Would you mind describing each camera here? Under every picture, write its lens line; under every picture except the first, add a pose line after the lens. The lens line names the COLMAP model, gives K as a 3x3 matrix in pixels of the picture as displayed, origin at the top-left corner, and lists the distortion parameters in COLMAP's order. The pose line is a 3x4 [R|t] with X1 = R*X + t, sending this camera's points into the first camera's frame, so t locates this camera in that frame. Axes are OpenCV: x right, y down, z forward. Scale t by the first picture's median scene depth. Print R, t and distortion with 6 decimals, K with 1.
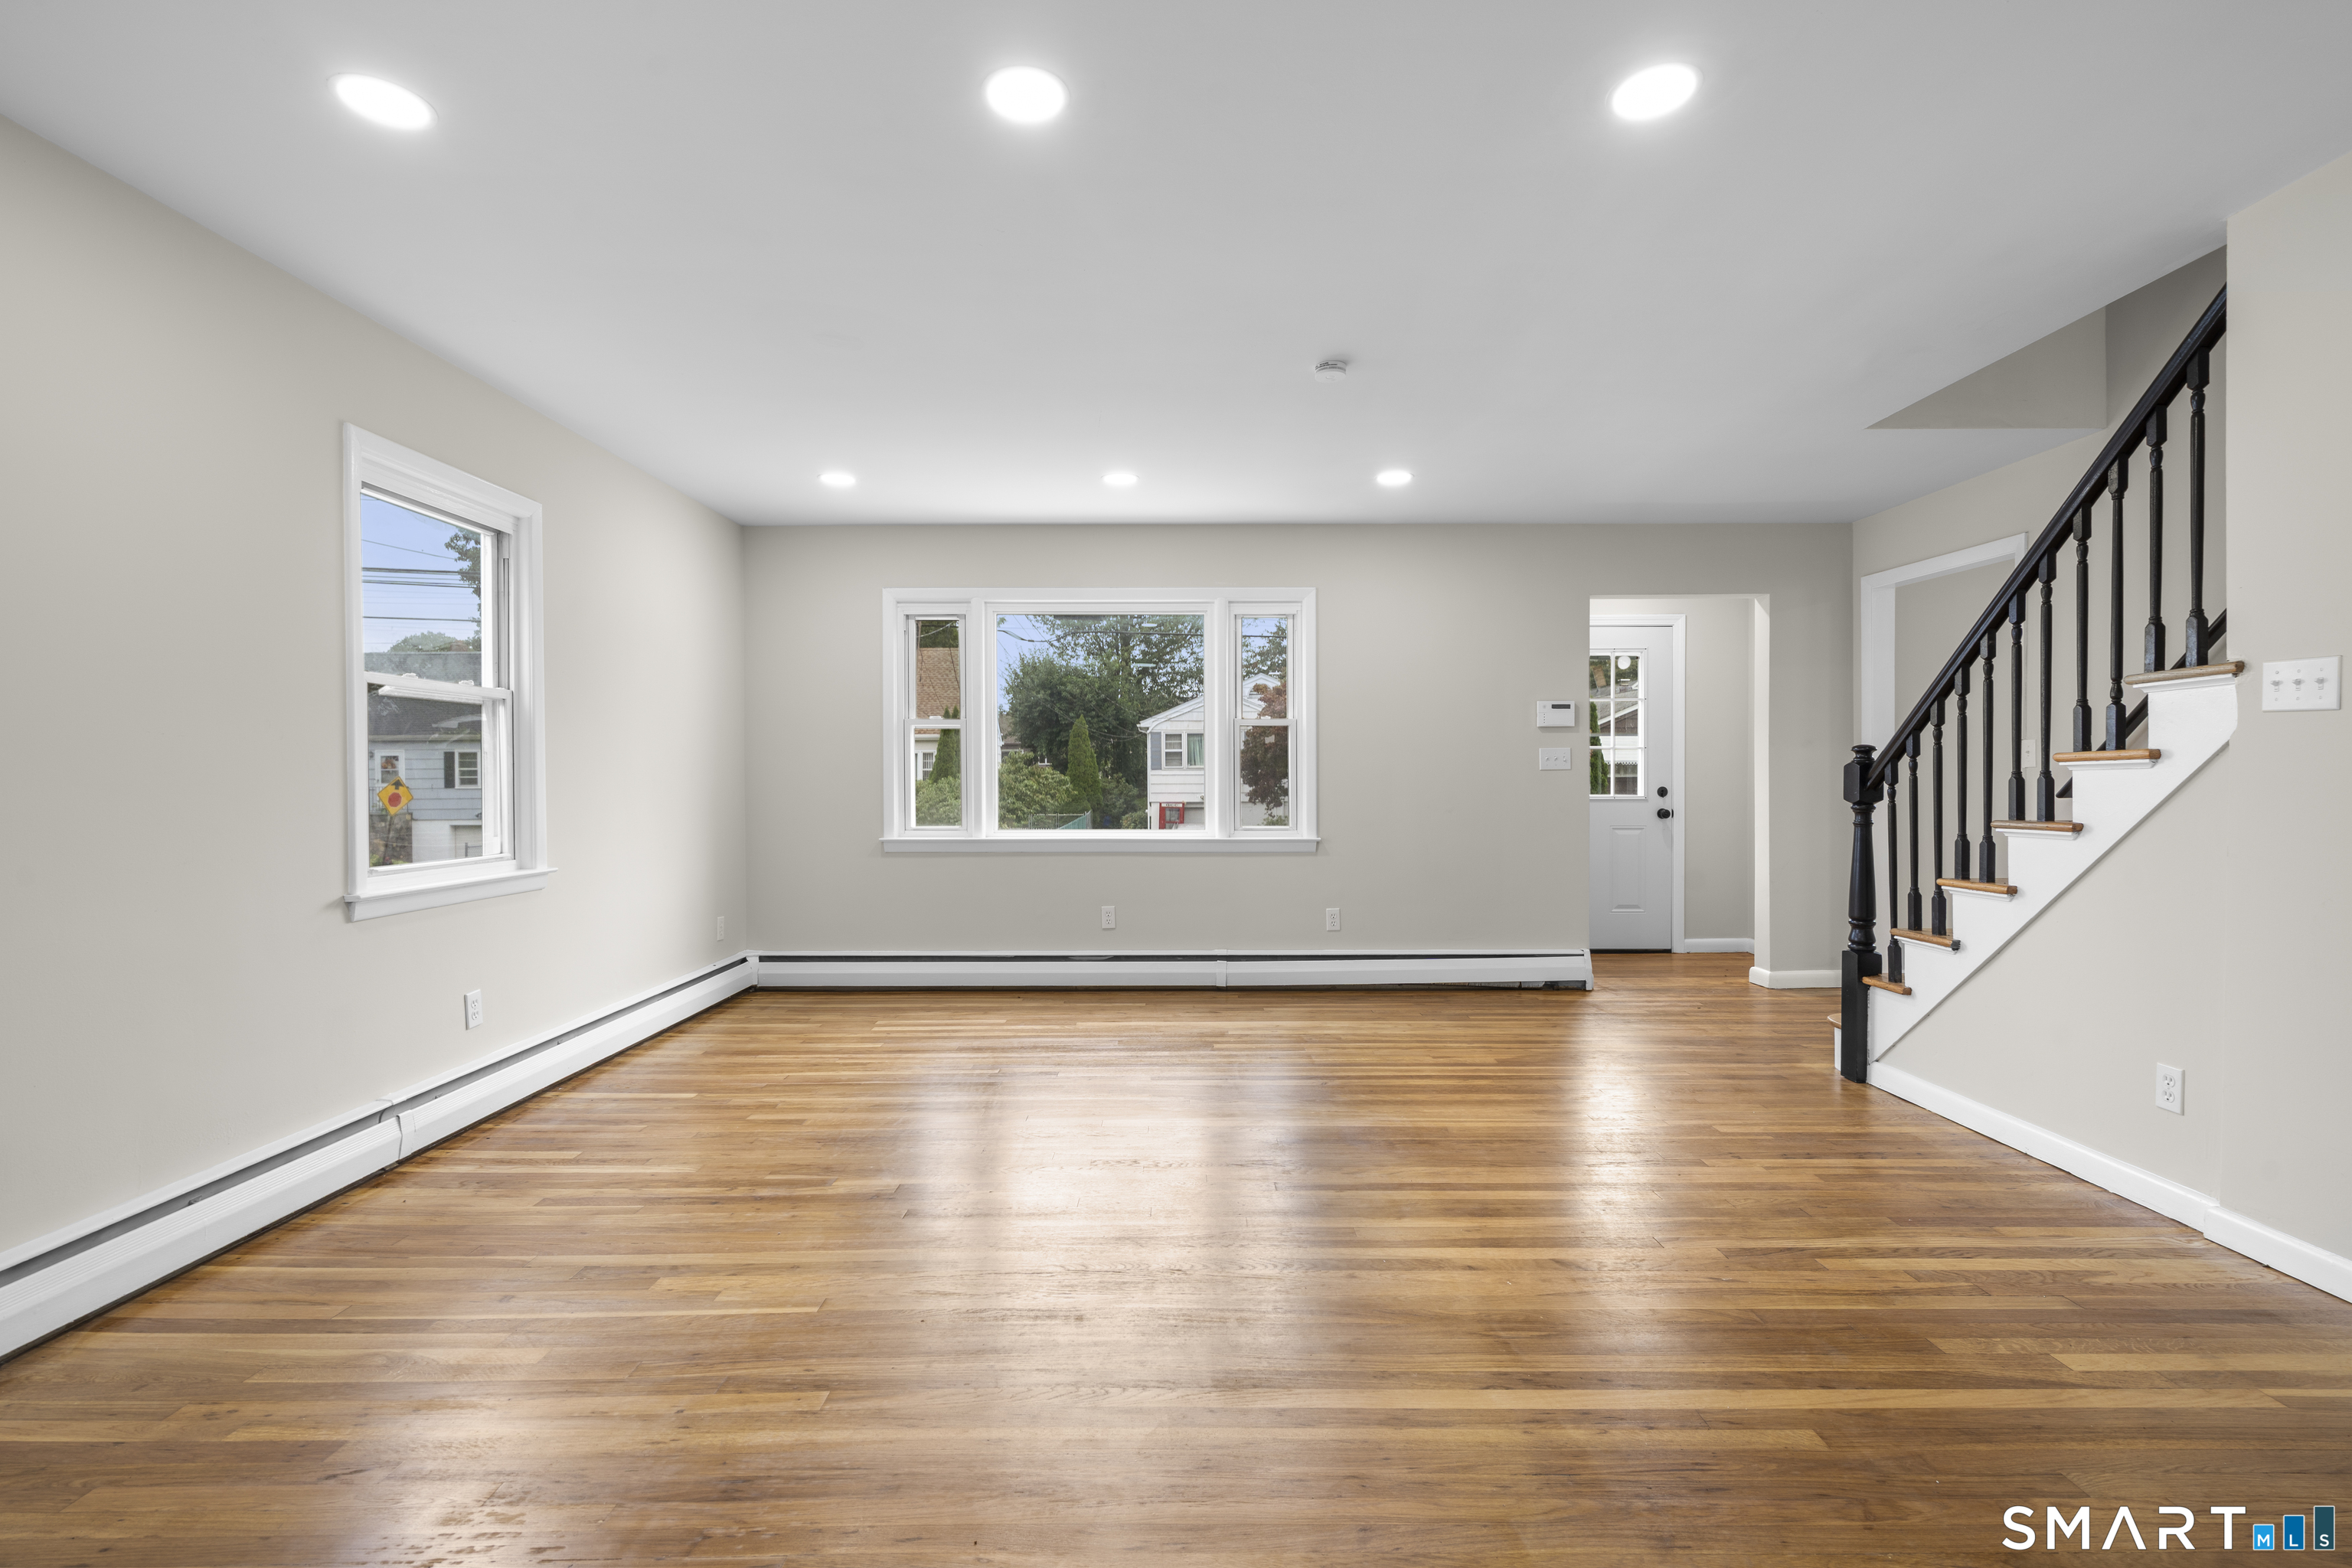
lens RADIAL K [[1056.3, 0, 1182.9], [0, 1056.3, 787.7], [0, 0, 1]] dist [-0.005288, 0.002937]
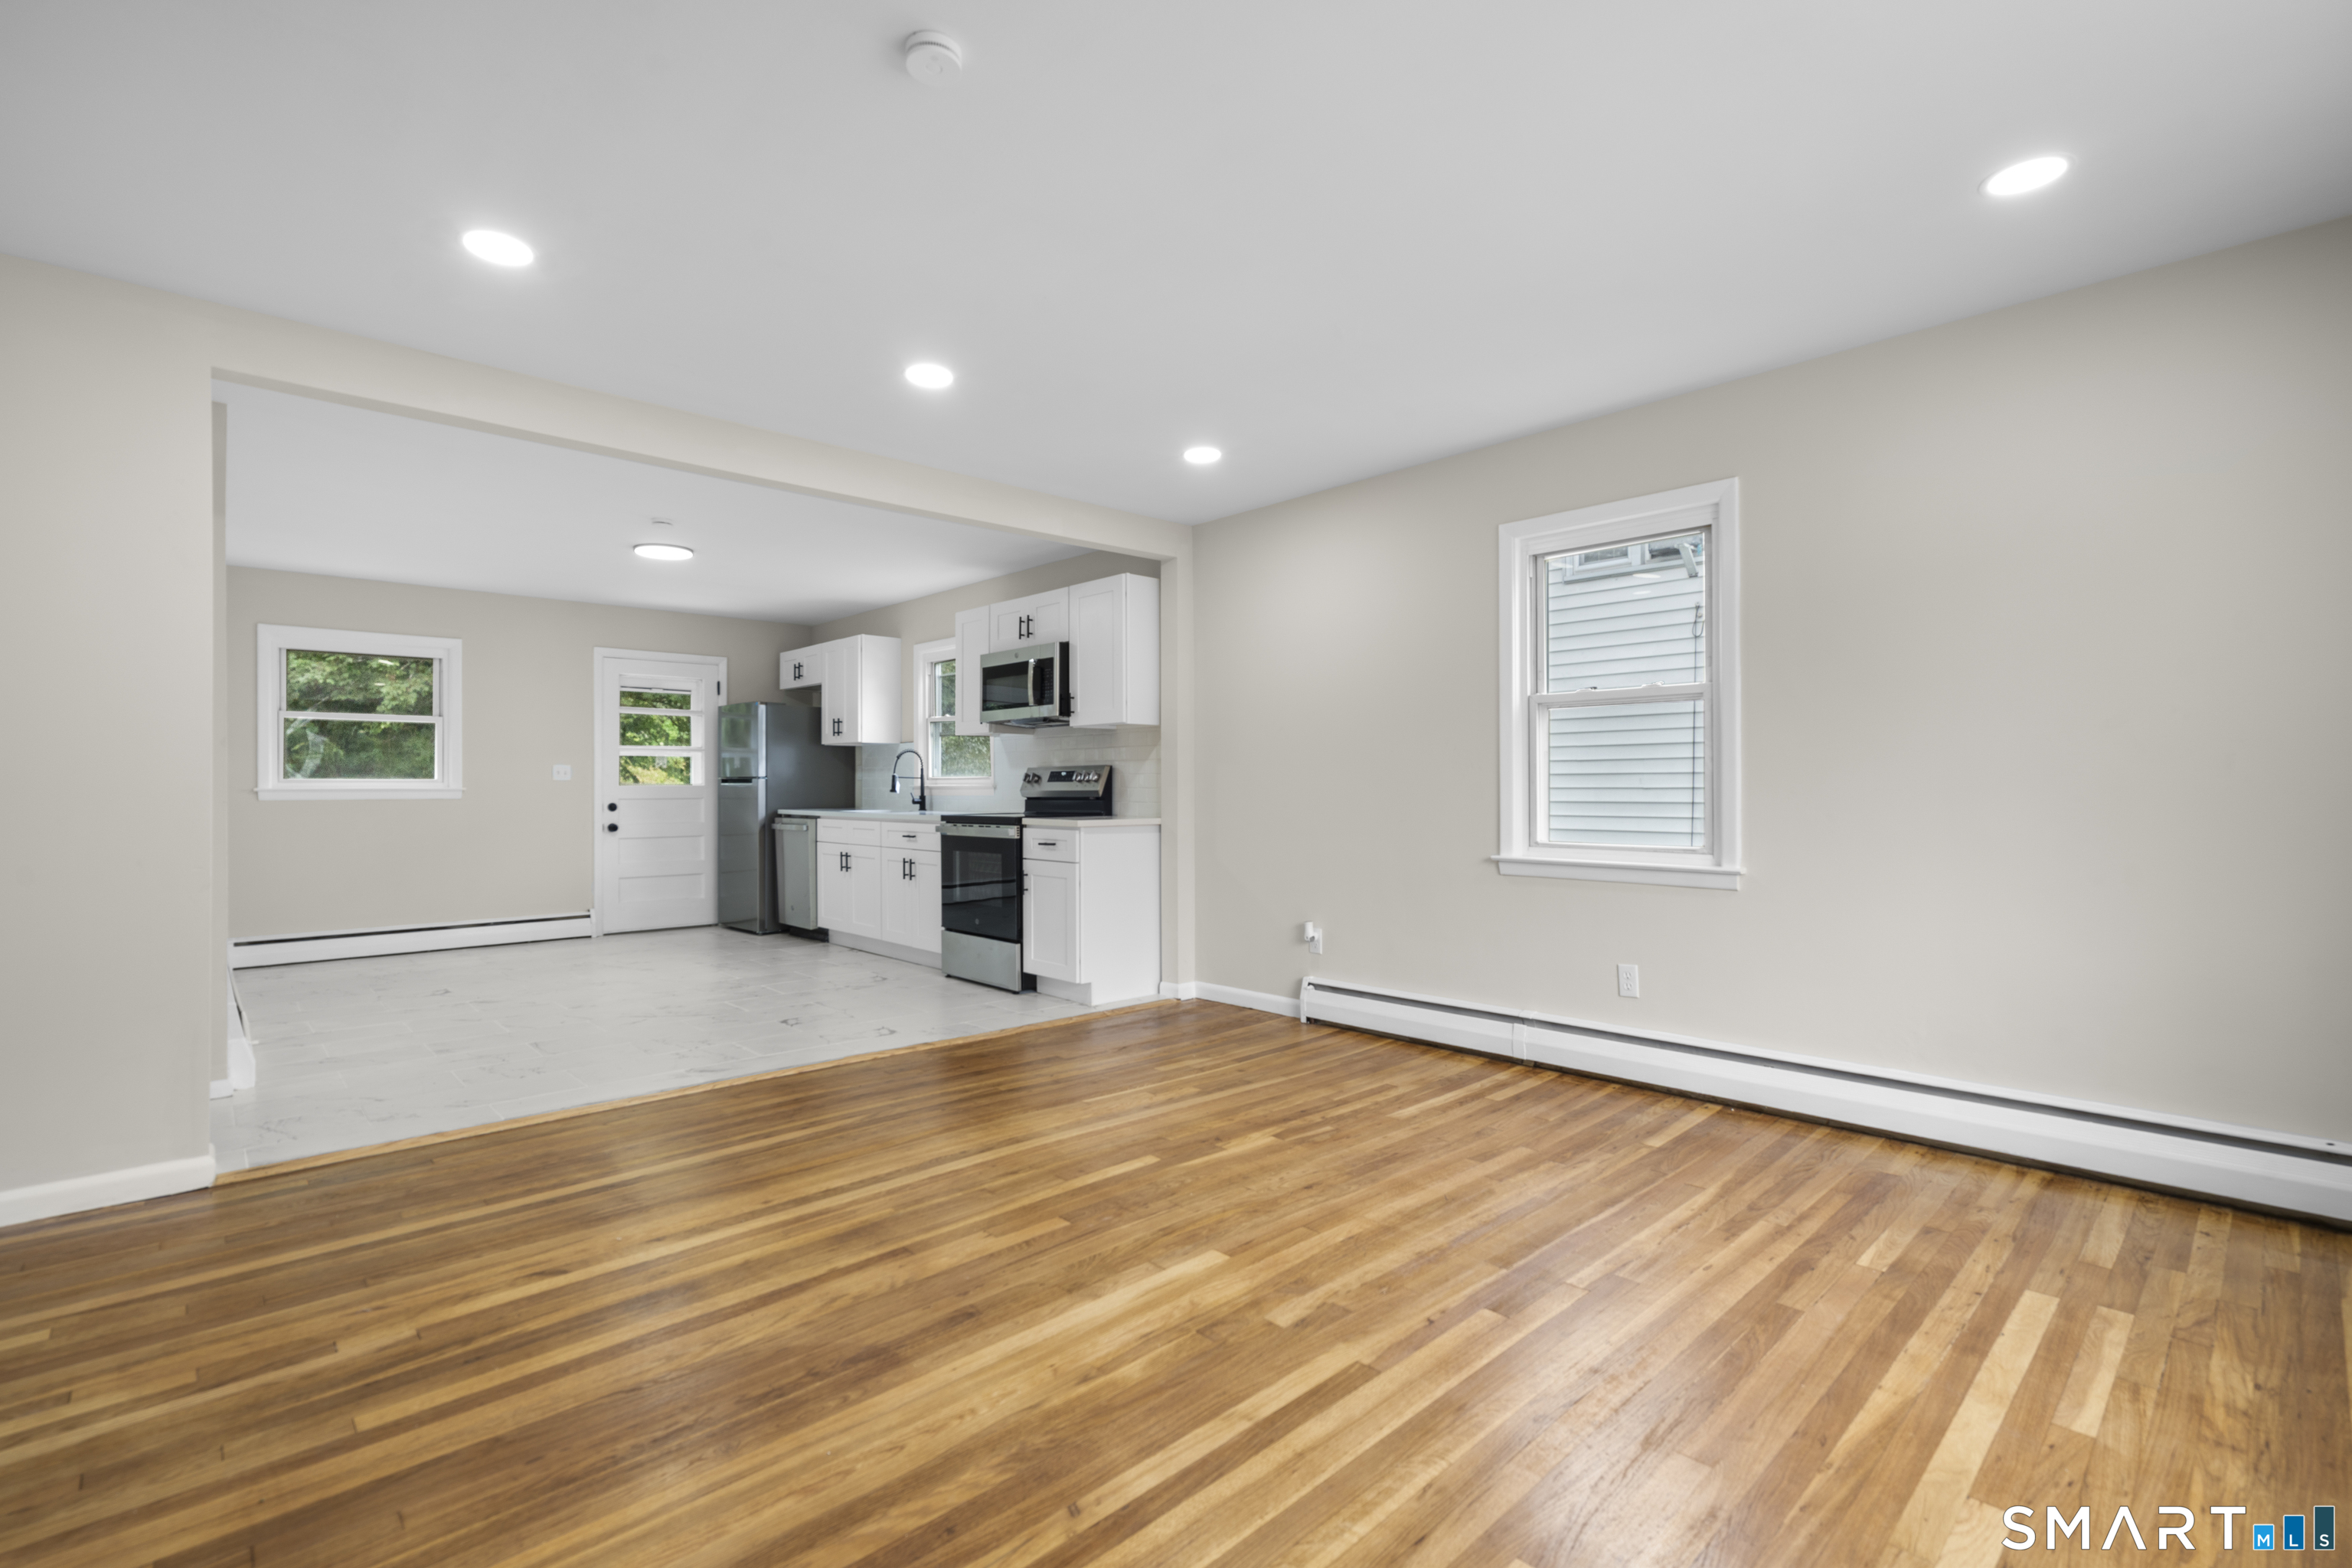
lens RADIAL K [[1056.3, 0, 1180.3], [0, 1056.3, 783.8], [0, 0, 1]] dist [-0.005288, 0.002937]
pose [[-0.727191, 0.005795, -0.686410, 0.395620], [-0.000550, 0.999959, 0.009024, -0.006239], [0.686435, 0.006939, -0.727159, 1.368084]]
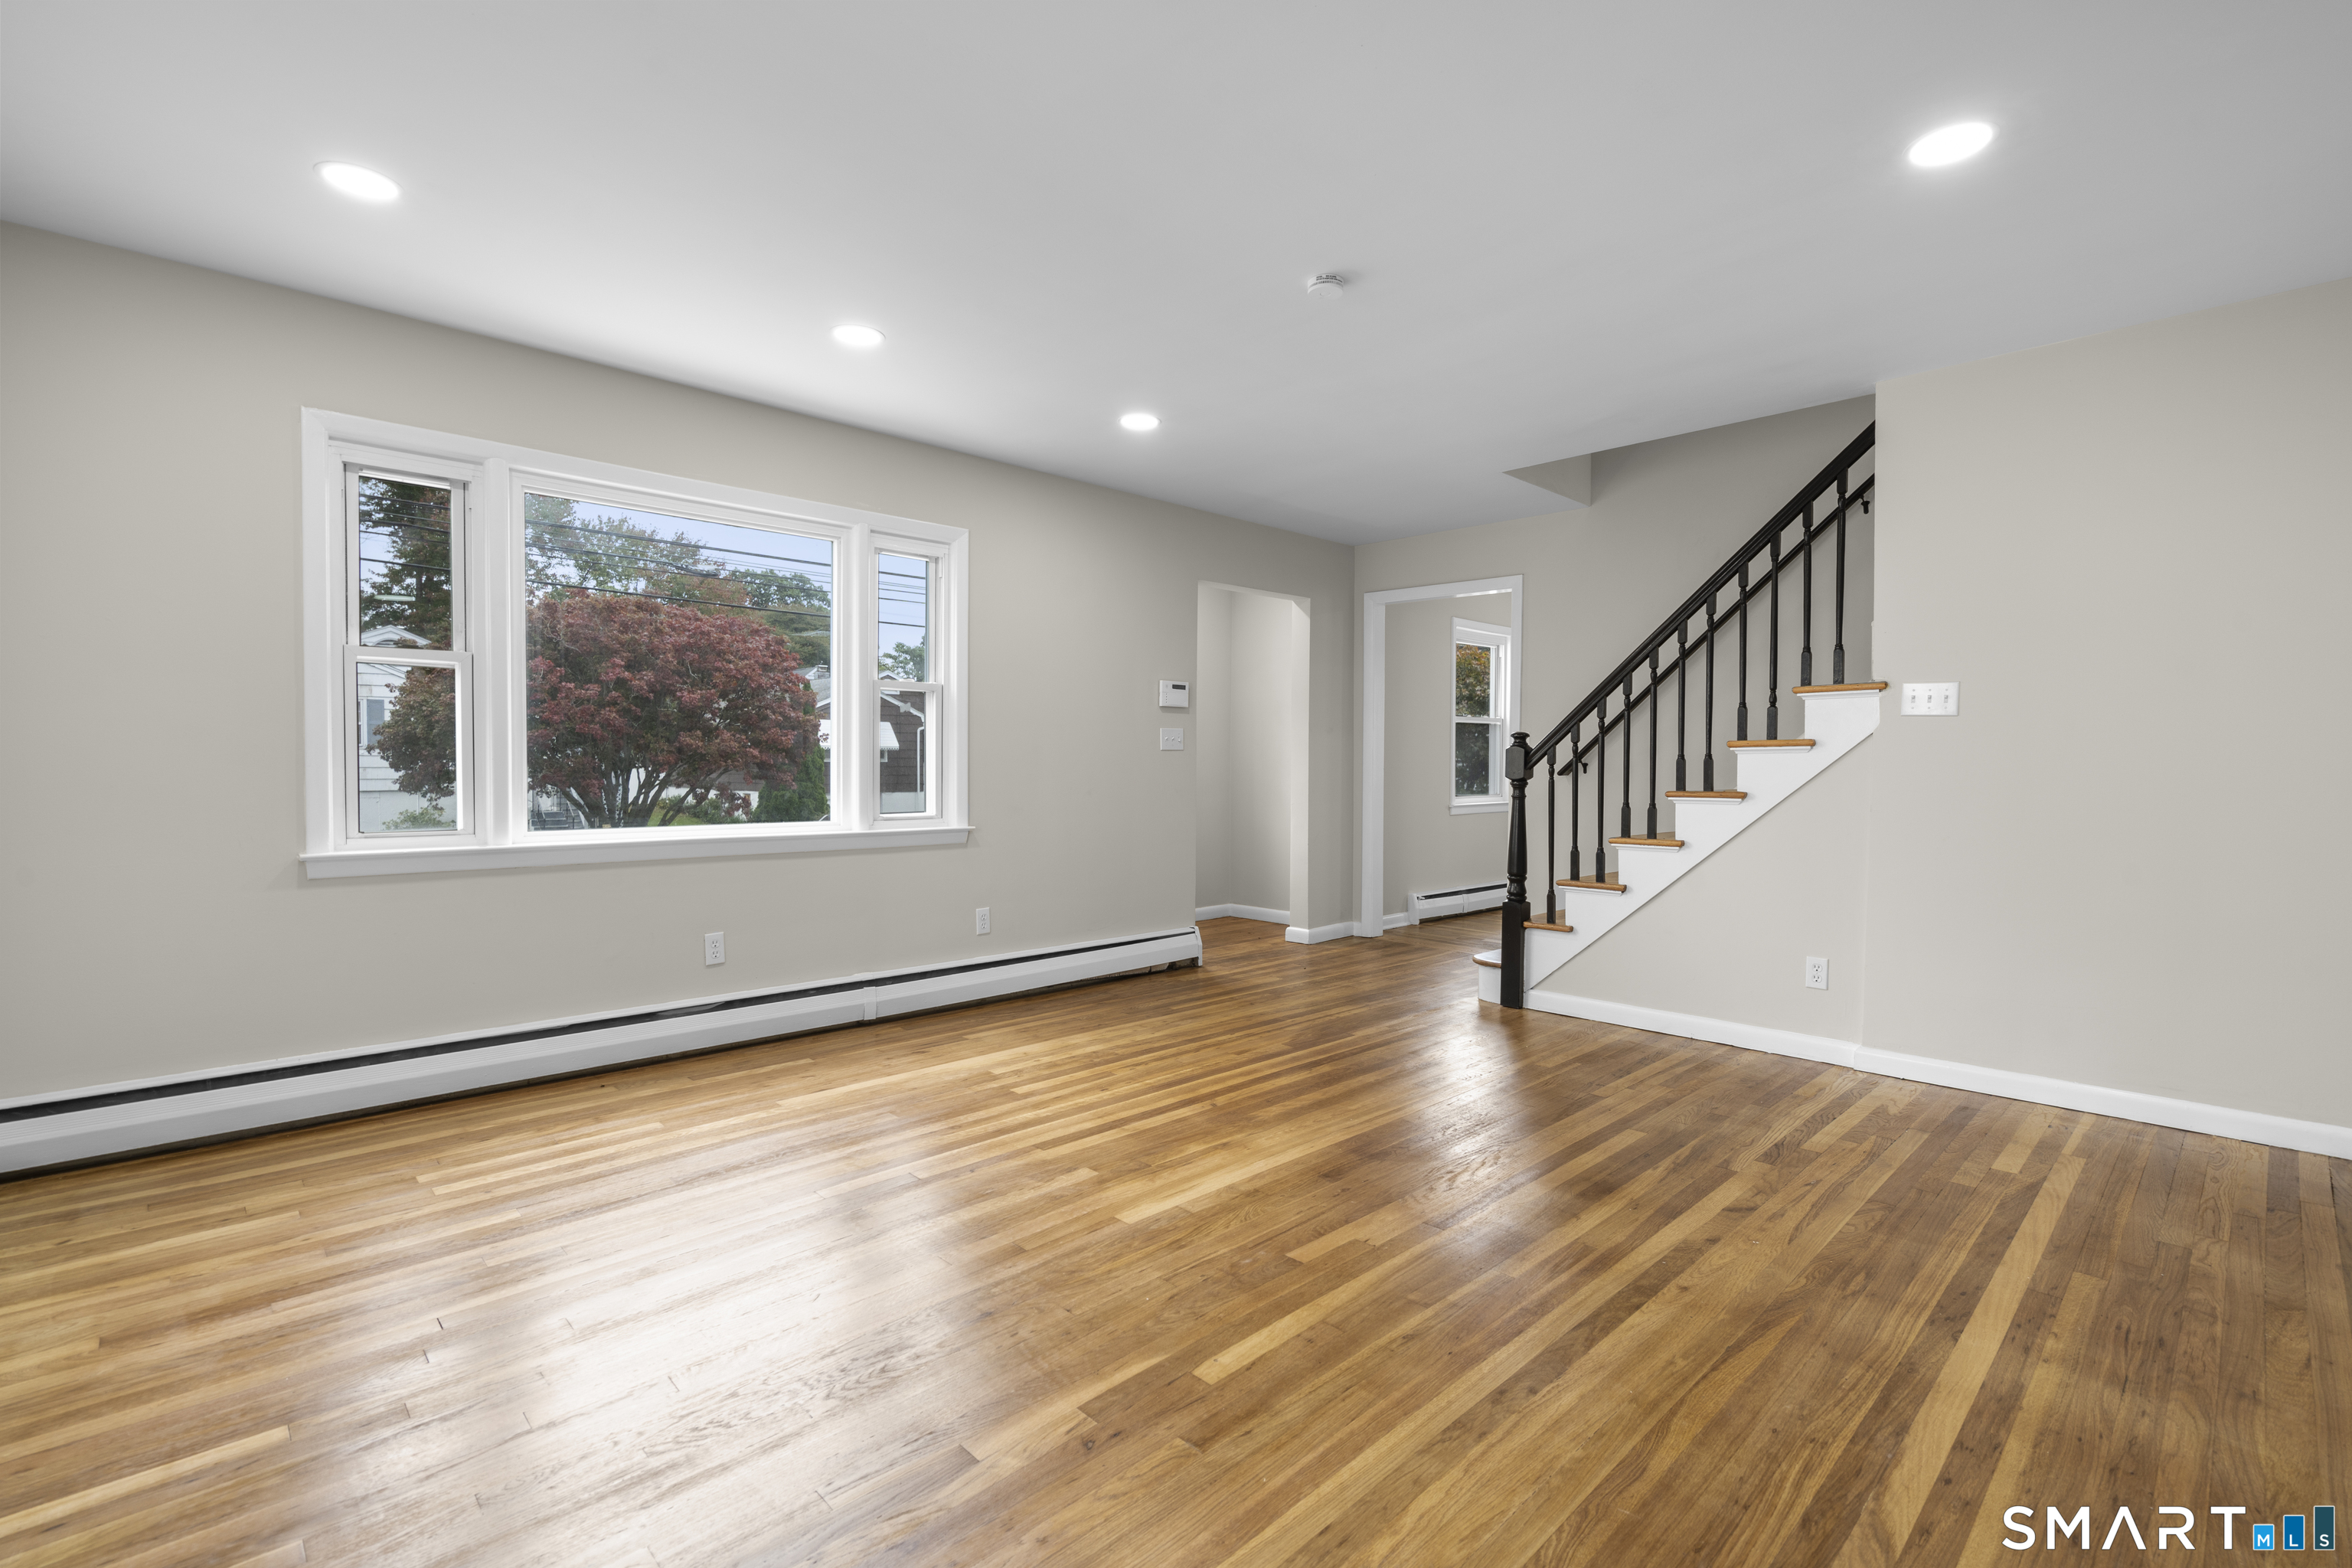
lens RADIAL K [[1056.3, 0, 1181.3], [0, 1056.3, 784.4], [0, 0, 1]] dist [-0.005288, 0.002937]
pose [[0.717999, -0.007188, 0.696007, -0.505306], [-0.000228, 0.999944, 0.010562, 0.007085], [-0.696044, -0.007742, 0.717958, 0.409432]]
